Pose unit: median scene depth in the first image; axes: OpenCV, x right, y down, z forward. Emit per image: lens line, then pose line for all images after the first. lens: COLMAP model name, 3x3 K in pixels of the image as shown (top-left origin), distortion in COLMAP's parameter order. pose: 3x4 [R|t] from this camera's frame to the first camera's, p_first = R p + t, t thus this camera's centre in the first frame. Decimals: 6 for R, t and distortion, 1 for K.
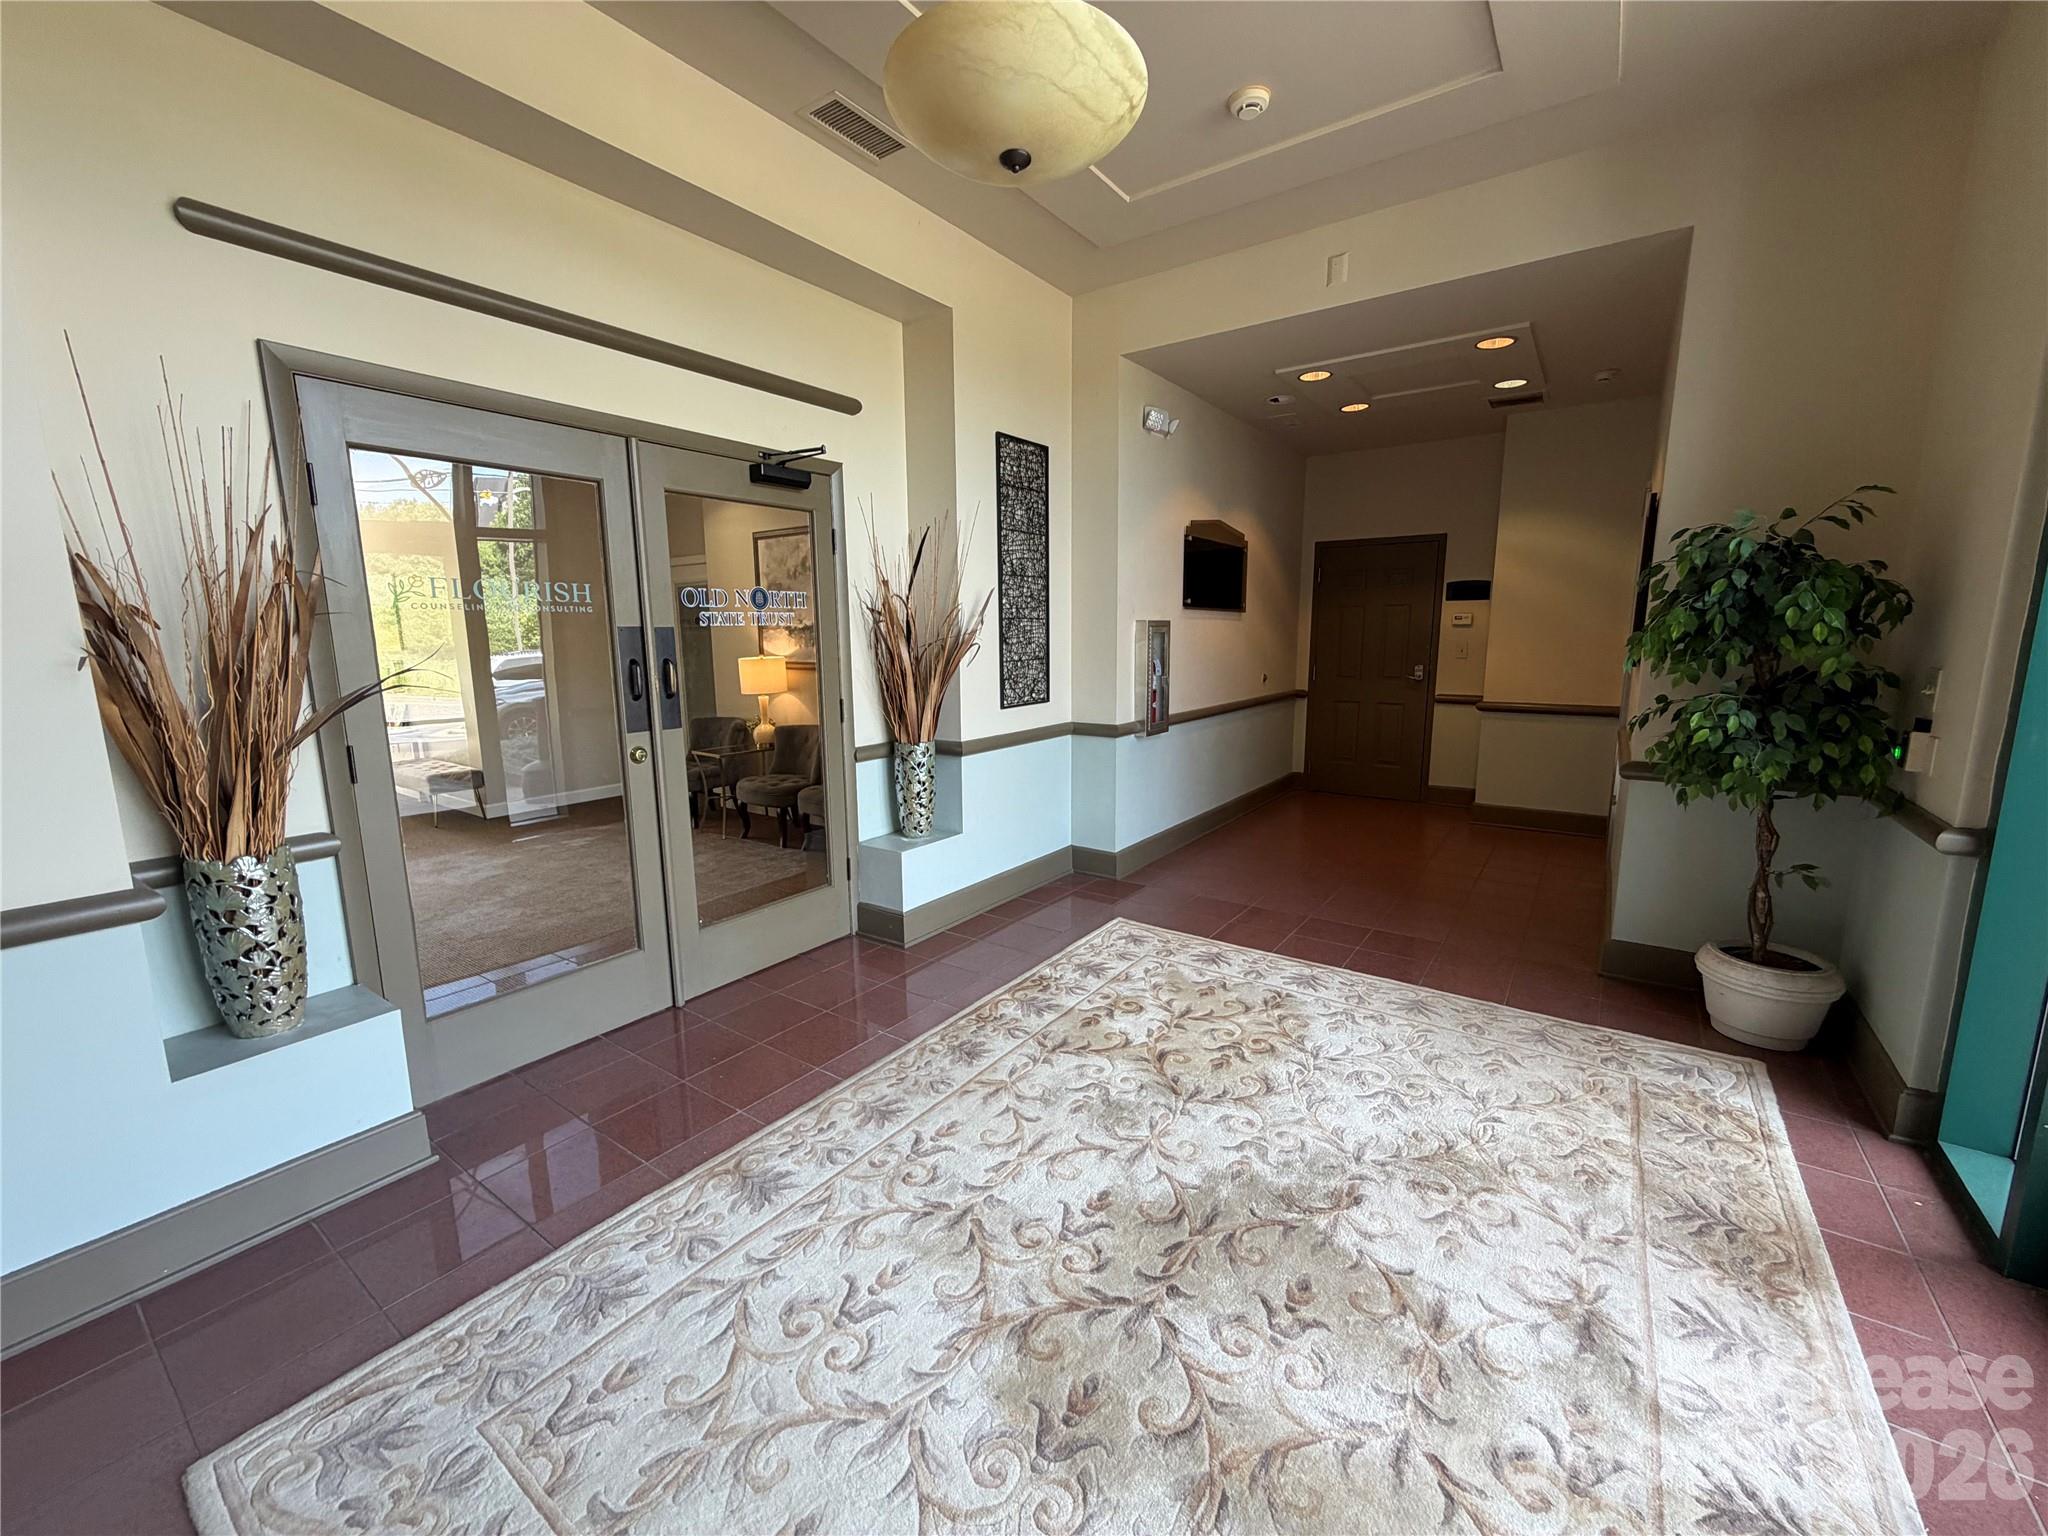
lens RADIAL K [[816.9, 0, 1018.0], [0, 816.9, 763.5], [0, 0, 1]] dist [0.000883, -0.000559]
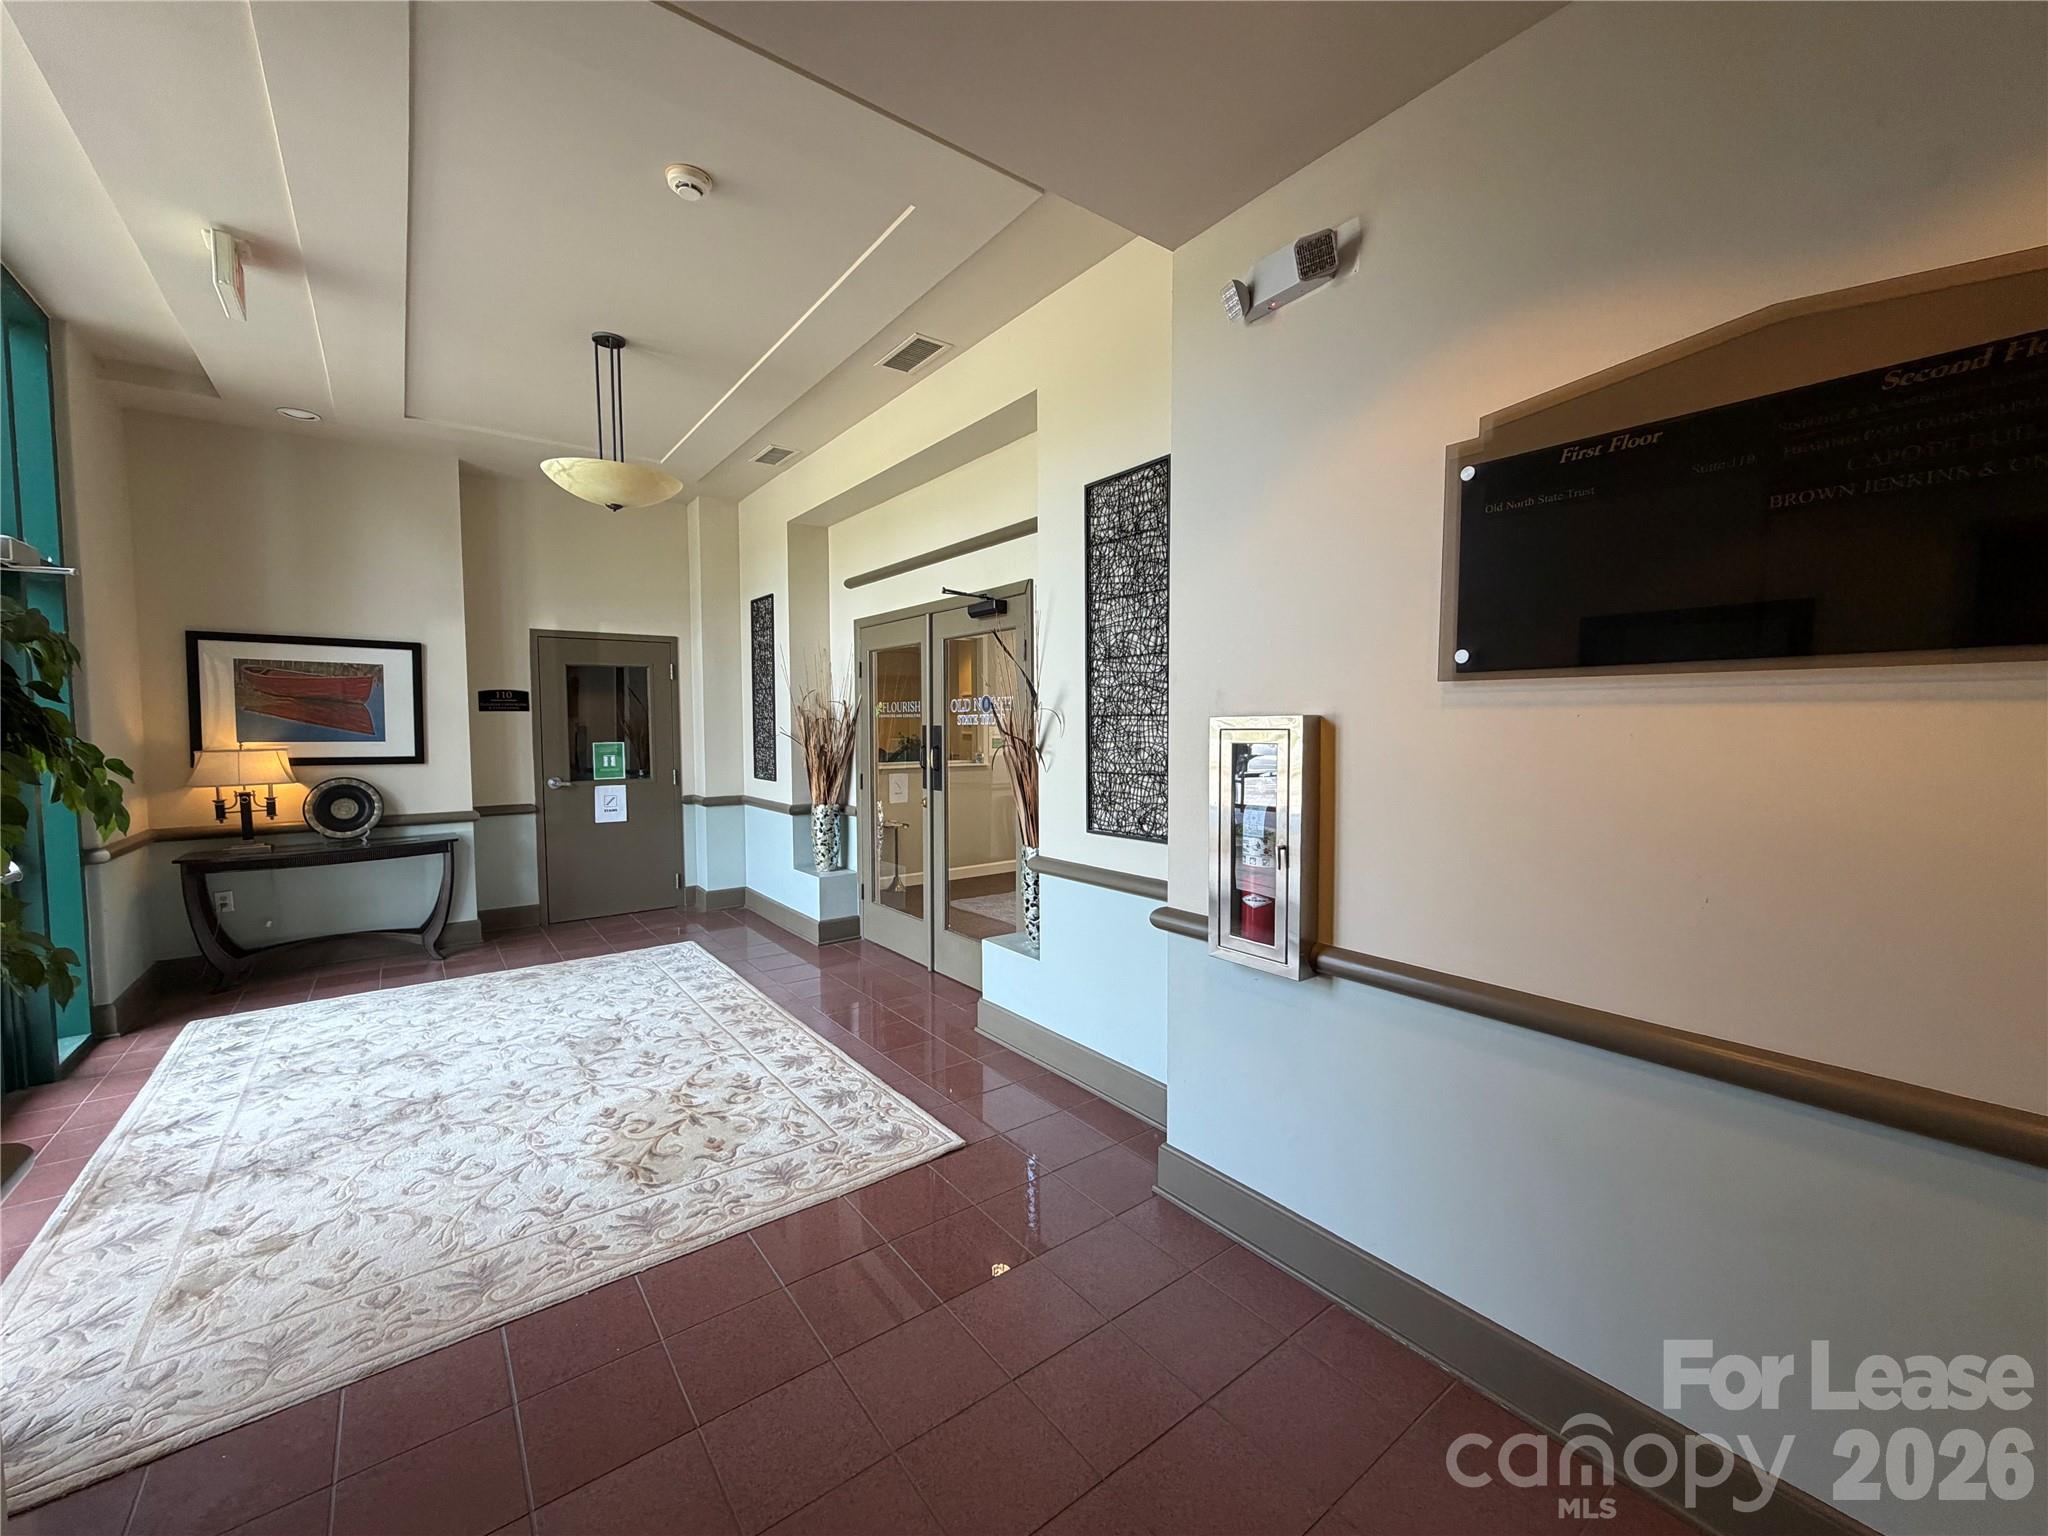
lens RADIAL K [[816.9, 0, 1018.0], [0, 816.9, 763.5], [0, 0, 1]] dist [0.000883, -0.000559]
pose [[-0.299929, 0.057879, -0.952204, 0.920574], [-0.145168, 0.983764, 0.105523, -0.255617], [0.942851, 0.169879, -0.286657, 1.450486]]
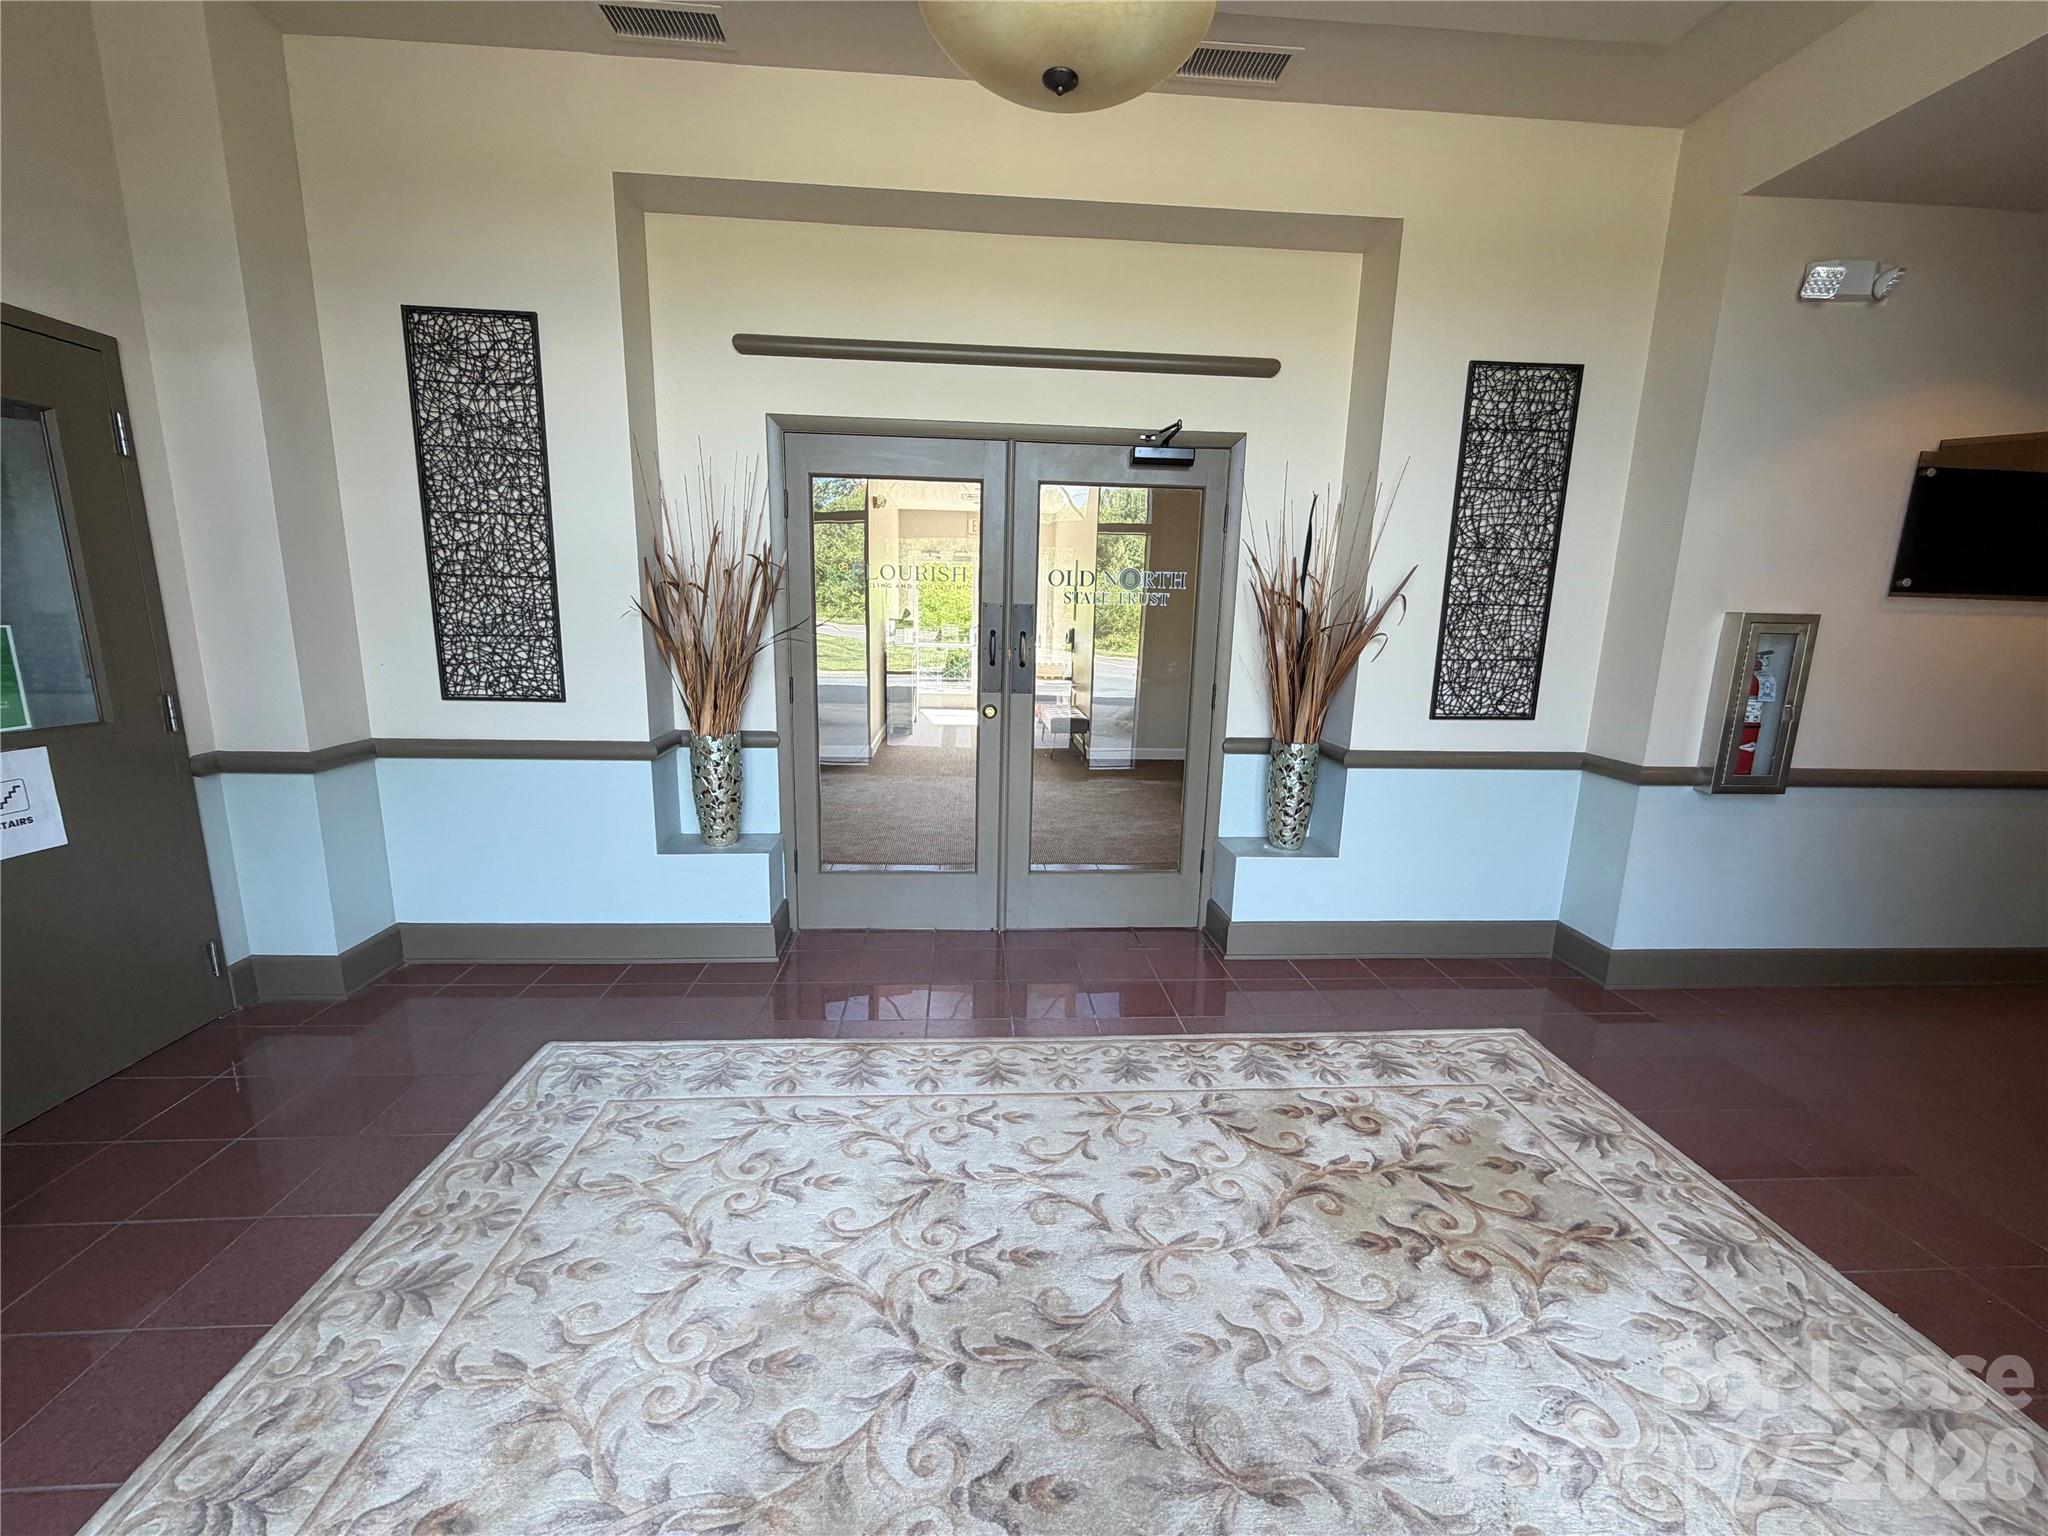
lens RADIAL K [[814.7, 0, 1020.6], [0, 814.7, 766.3], [0, 0, 1]] dist [-0.000471, -0.000327]
pose [[0.636004, 0.170598, -0.752592, 0.416045], [-0.151957, 0.983849, 0.094603, -0.045501], [0.756577, 0.054193, 0.651656, 0.238241]]
